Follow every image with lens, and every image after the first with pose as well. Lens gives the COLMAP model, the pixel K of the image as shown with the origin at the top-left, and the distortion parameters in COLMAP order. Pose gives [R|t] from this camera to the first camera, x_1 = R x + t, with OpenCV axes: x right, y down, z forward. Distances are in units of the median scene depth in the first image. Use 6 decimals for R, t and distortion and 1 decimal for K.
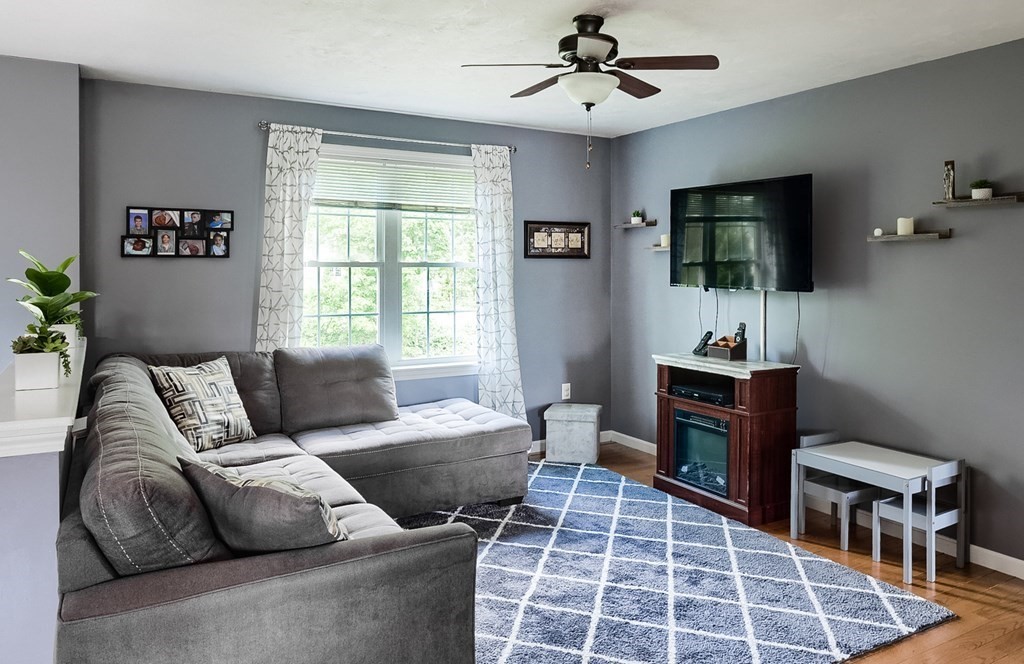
lens RADIAL K [[748.6, 0, 552.6], [0, 748.6, 271.6], [0, 0, 1]] dist [-0.006701, 0.009099]
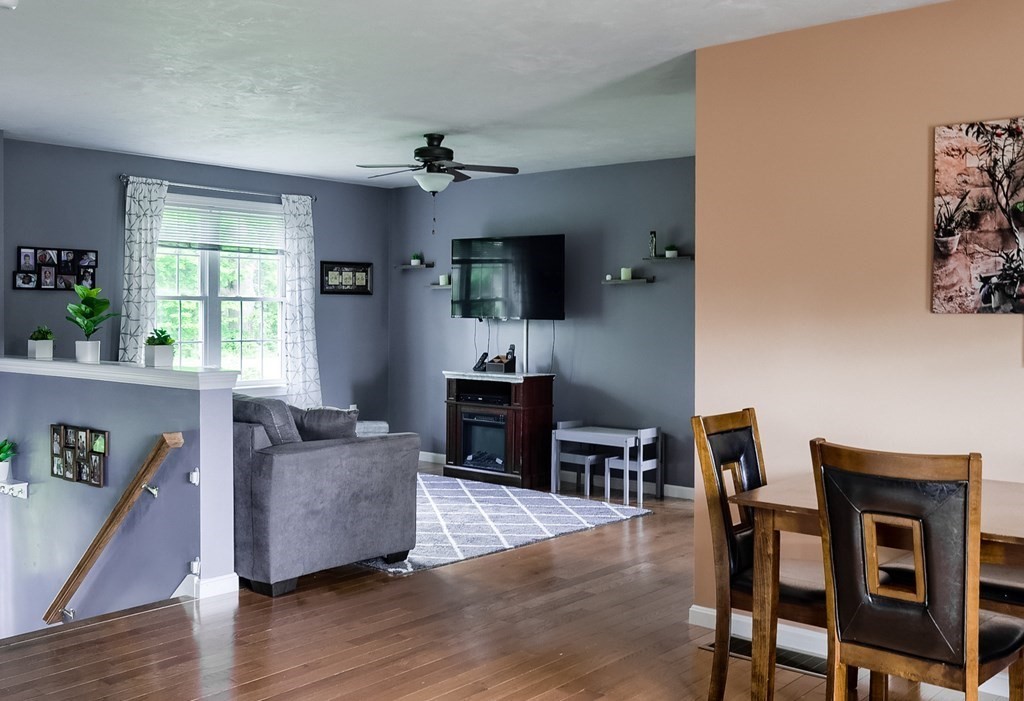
lens RADIAL K [[1028.4, 0, 484.9], [0, 1028.4, 322.7], [0, 0, 1]] dist [0.013374, 0.000000]
pose [[0.955529, 0.000236, 0.294897, -0.324035], [-0.002321, 0.999975, 0.006720, 0.018411], [-0.294888, -0.007106, 0.955505, -0.707678]]
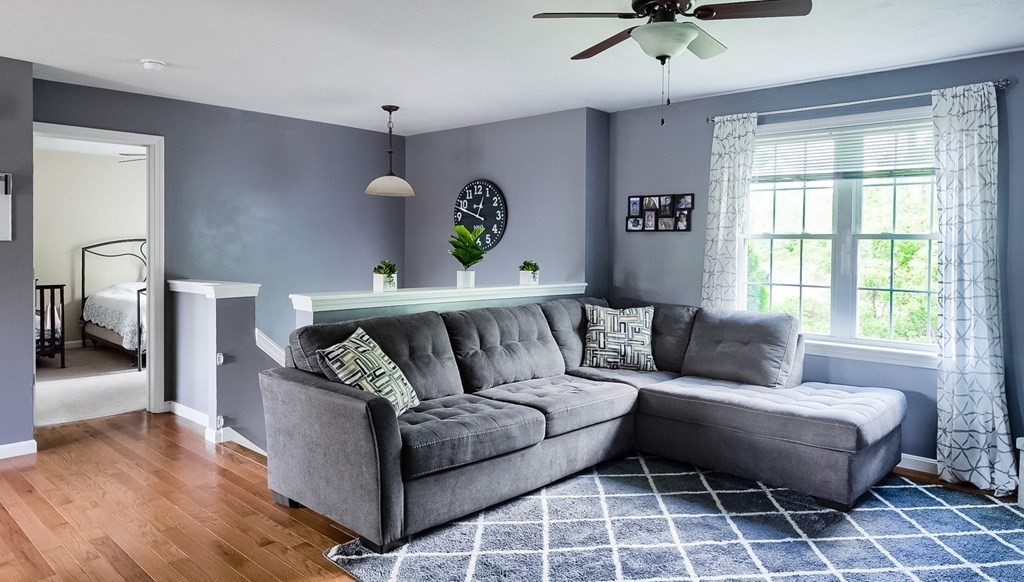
lens RADIAL K [[669.7, 0, 516.3], [0, 669.7, 264.3], [0, 0, 1]] dist [-0.004716, -0.000252]
pose [[0.261470, 0.029008, -0.964776, 0.576339], [-0.016103, 0.999540, 0.025690, 0.012742], [0.965077, 0.008819, 0.261817, 0.424548]]
